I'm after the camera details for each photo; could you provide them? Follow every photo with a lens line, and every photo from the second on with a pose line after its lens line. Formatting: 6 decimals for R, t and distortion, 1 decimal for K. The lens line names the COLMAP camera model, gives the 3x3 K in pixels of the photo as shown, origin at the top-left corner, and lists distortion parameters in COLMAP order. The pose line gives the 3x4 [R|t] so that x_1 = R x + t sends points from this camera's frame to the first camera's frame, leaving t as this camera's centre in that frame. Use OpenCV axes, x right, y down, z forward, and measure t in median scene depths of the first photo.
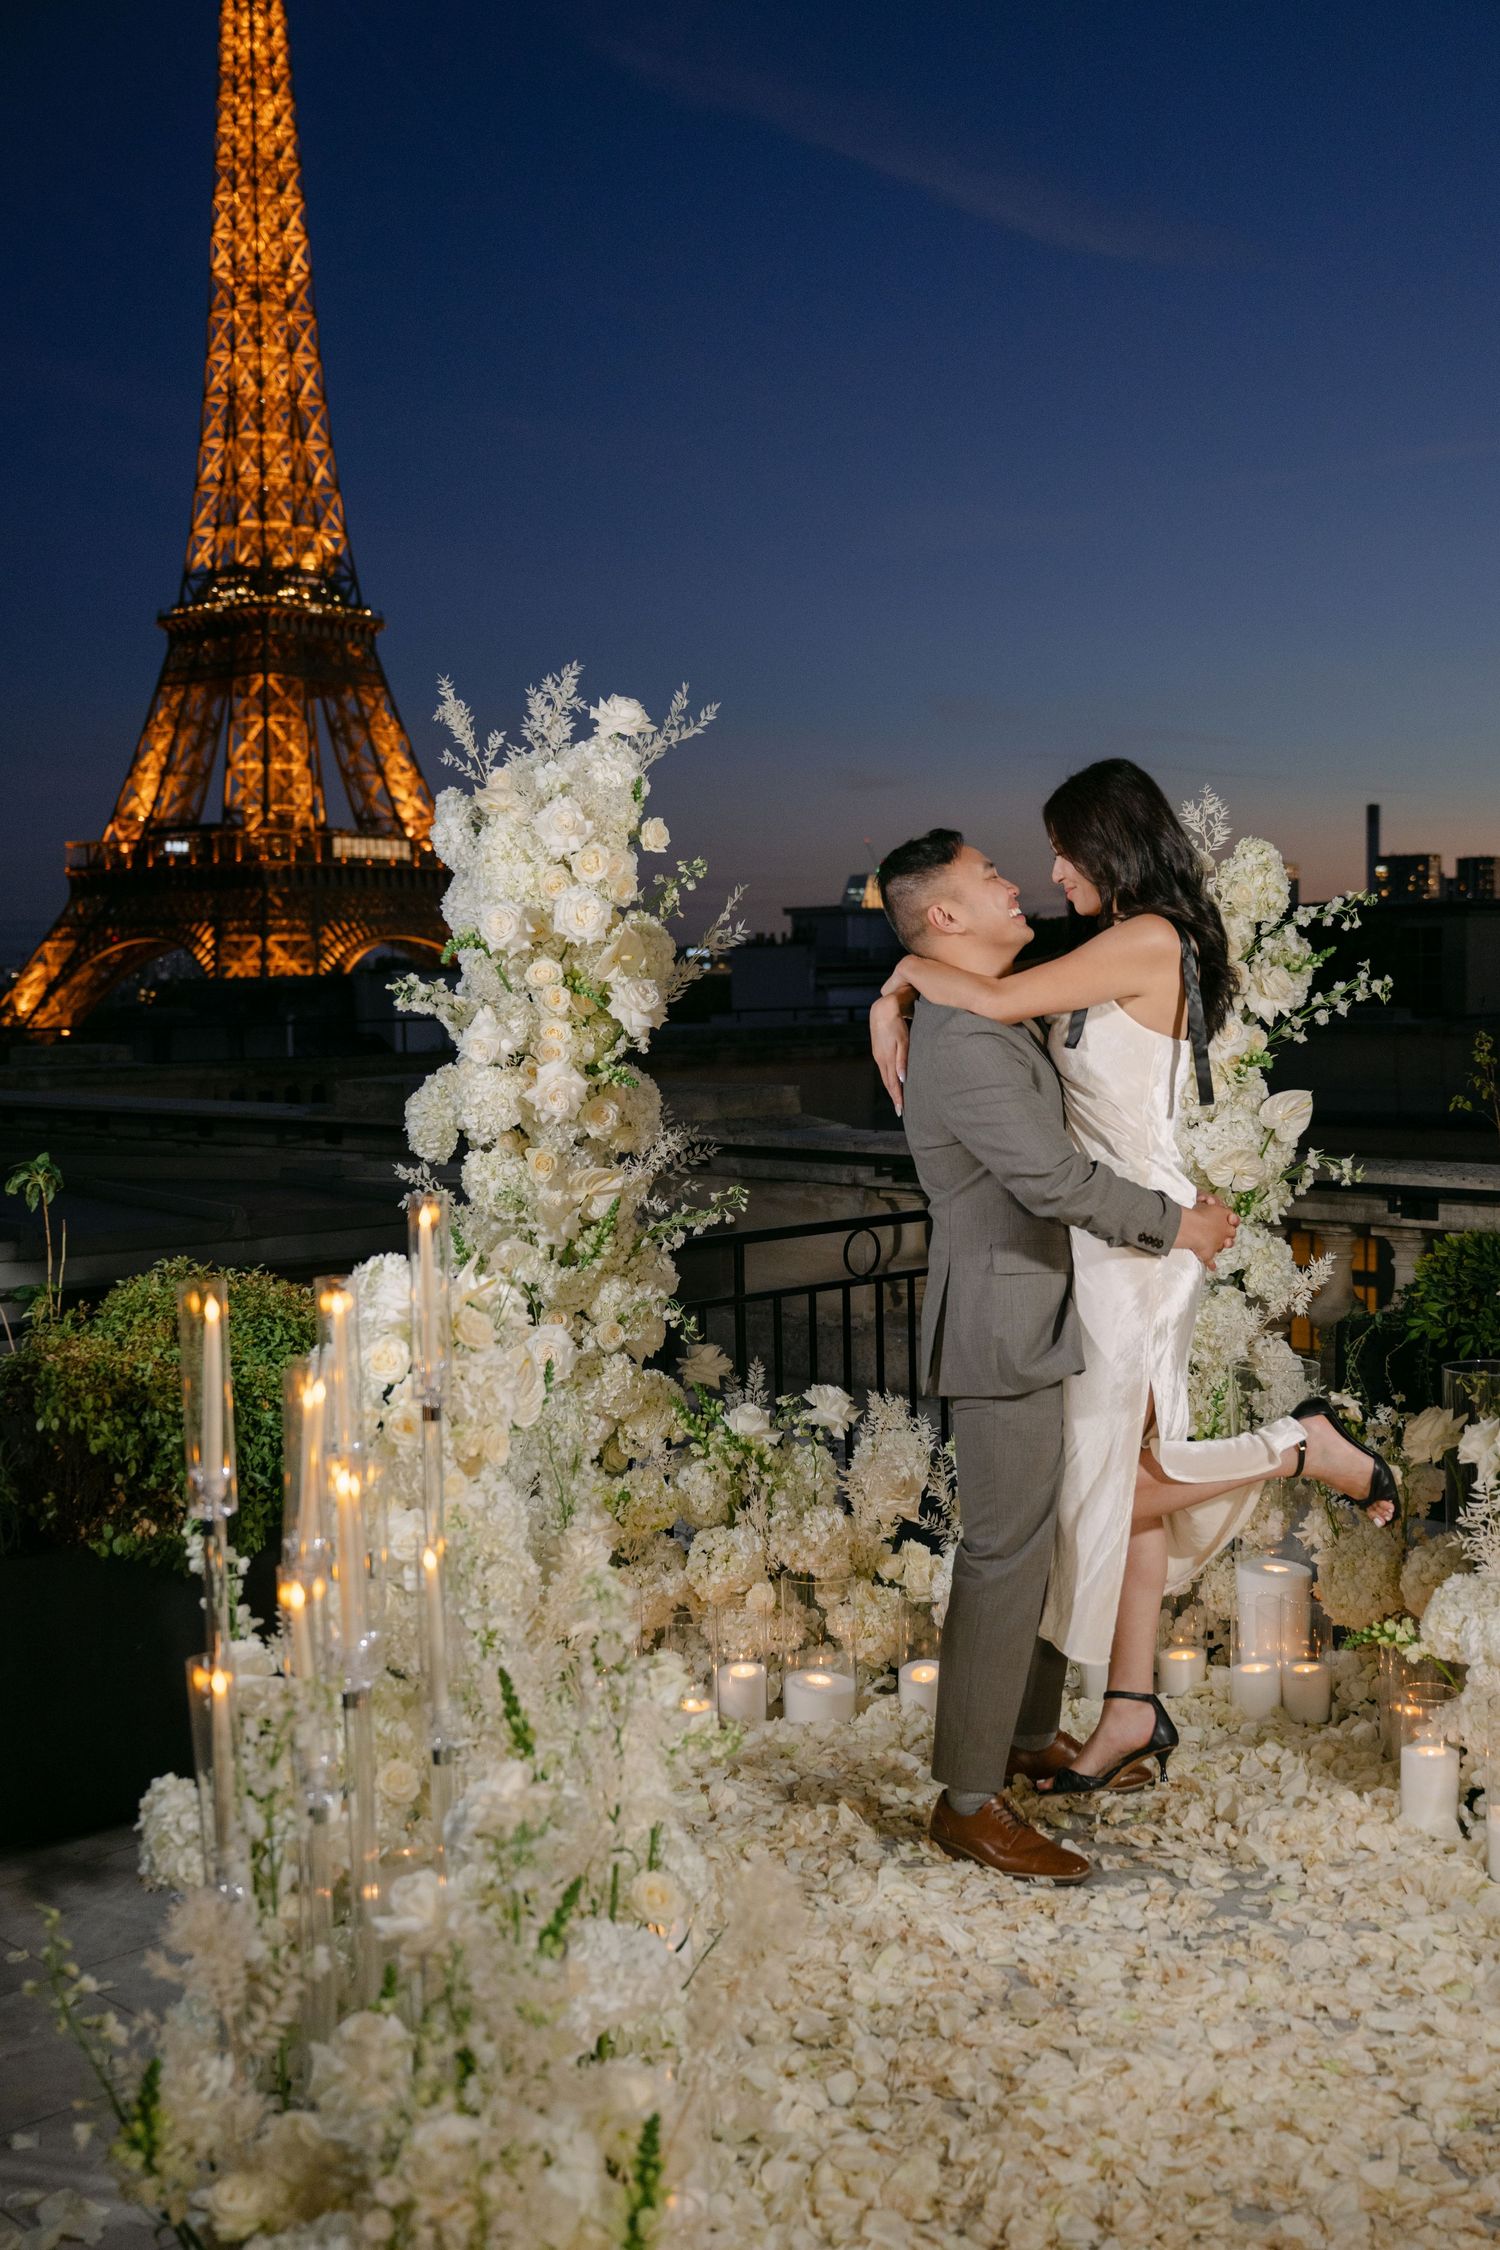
lens RADIAL K [[2384.1, 0, 808.8], [0, 2384.1, 1151.8], [0, 0, 1]] dist [-0.007166, 0.008091]
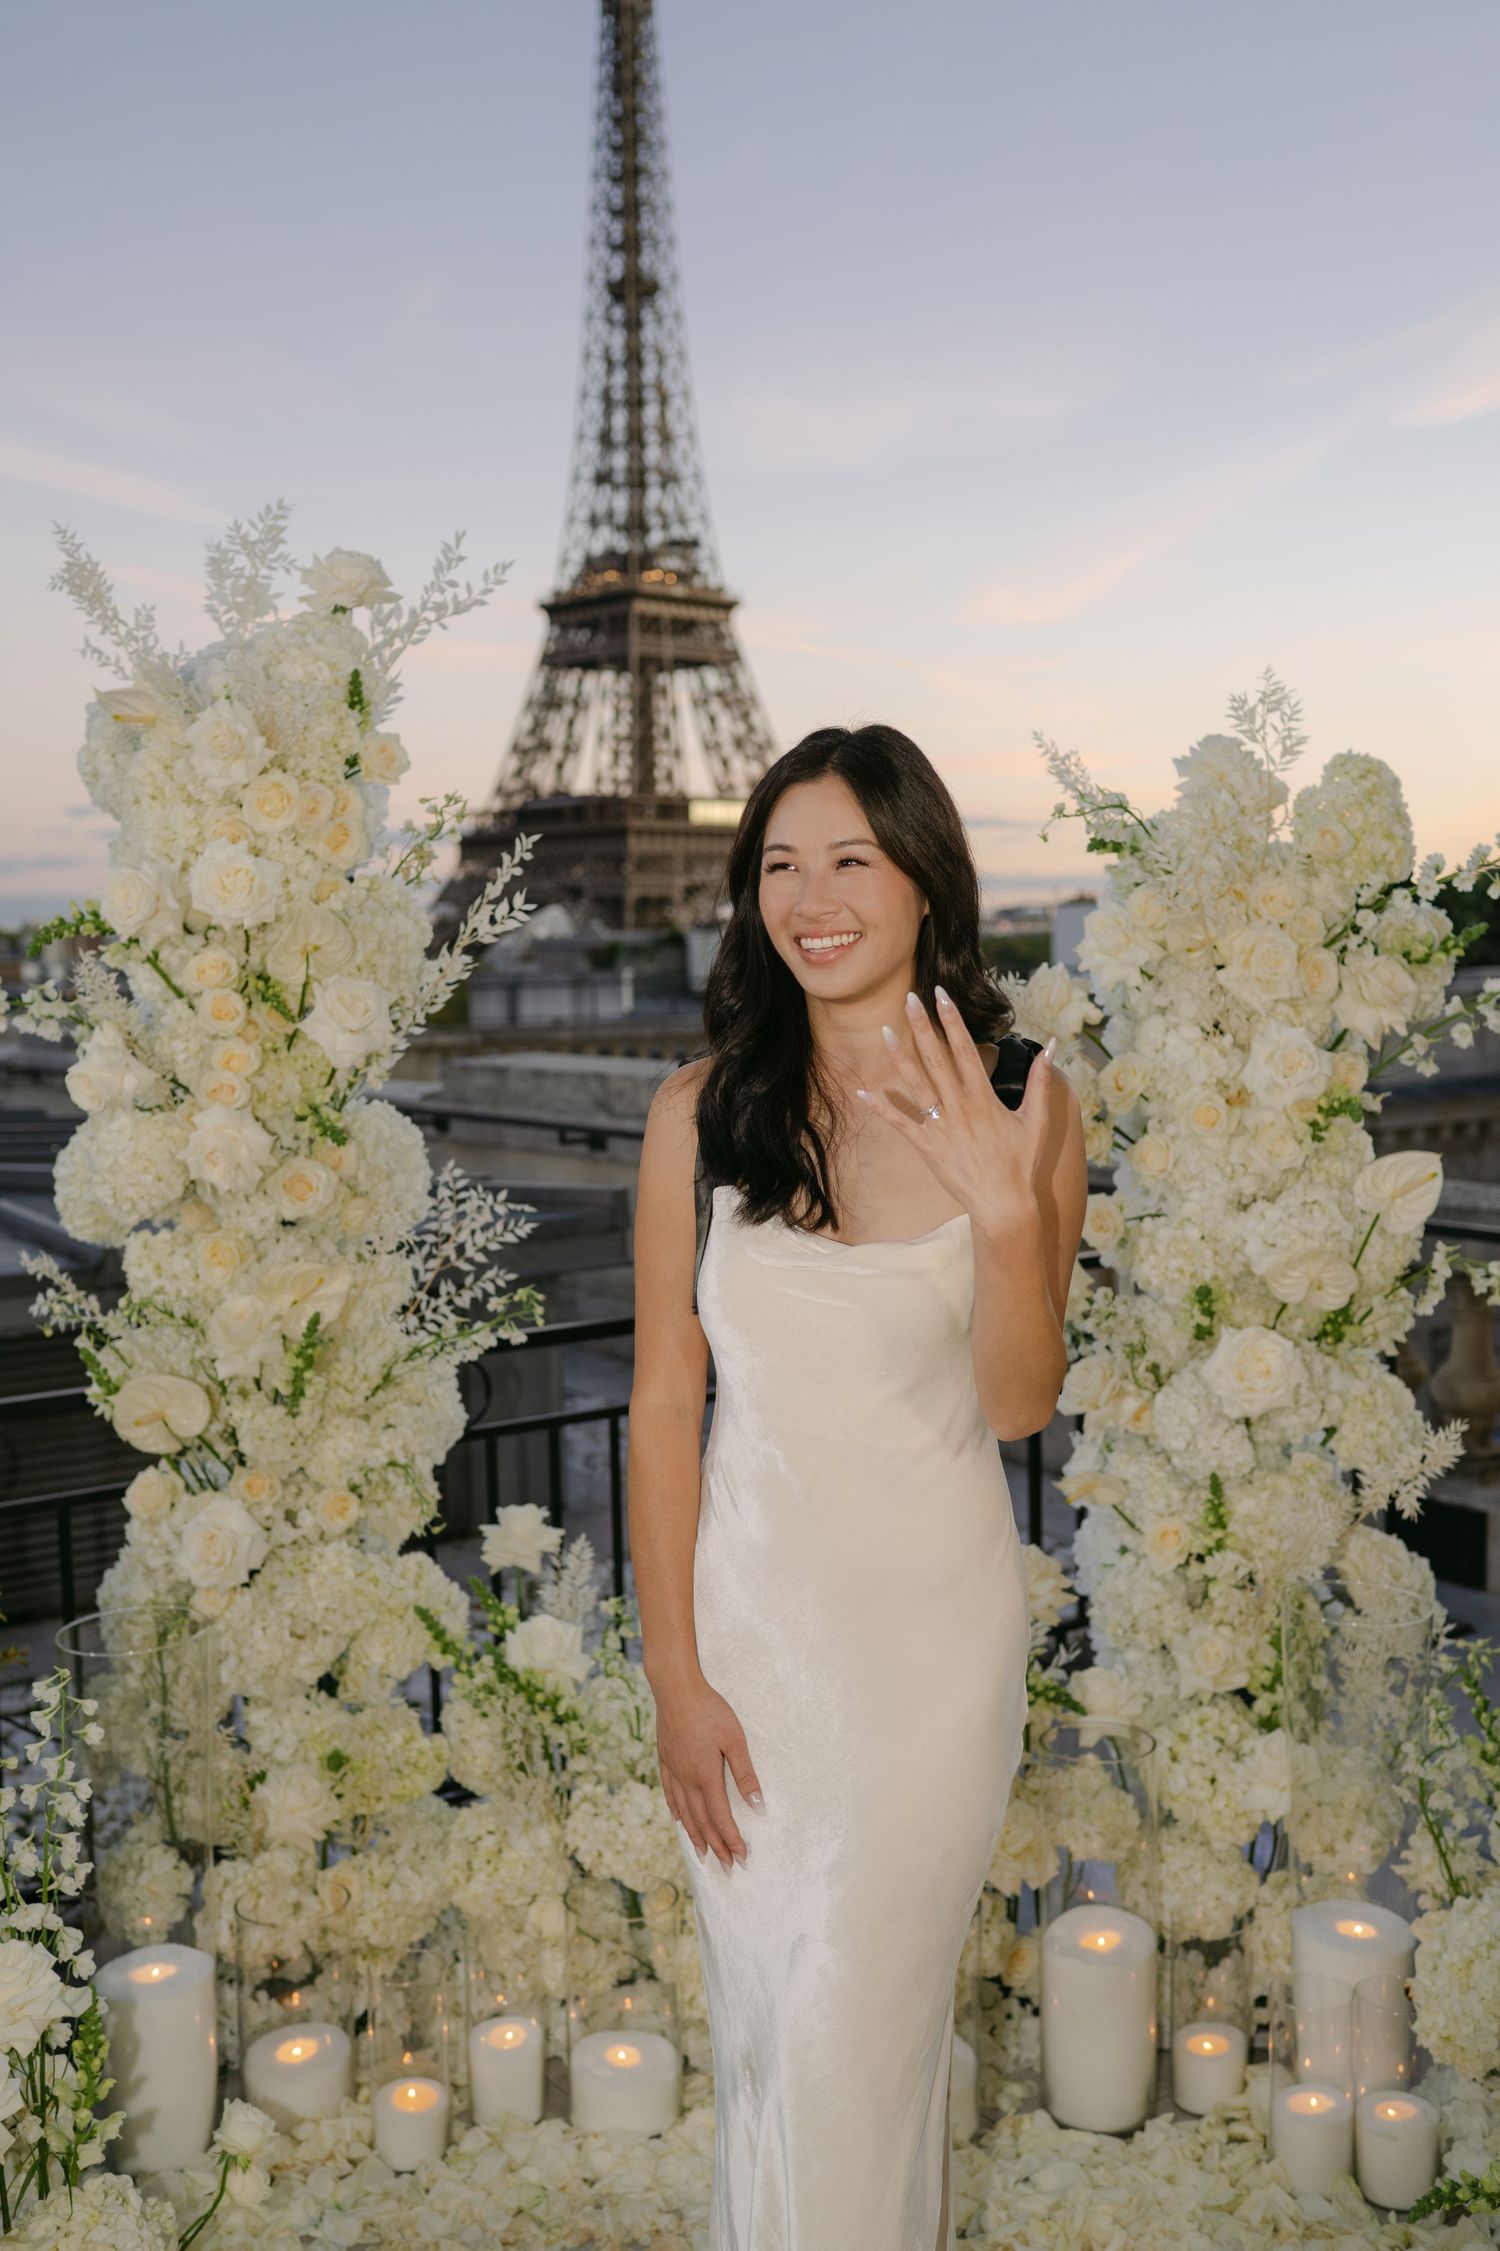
lens RADIAL K [[2257.6, 0, 738.6], [0, 2257.6, 1131.2], [0, 0, 1]] dist [-0.002905, -0.014988]
pose [[0.984519, 0.012818, -0.174807, 0.137742], [-0.010294, 0.999829, 0.015342, -0.040223], [0.174974, -0.013305, 0.984483, 0.396475]]
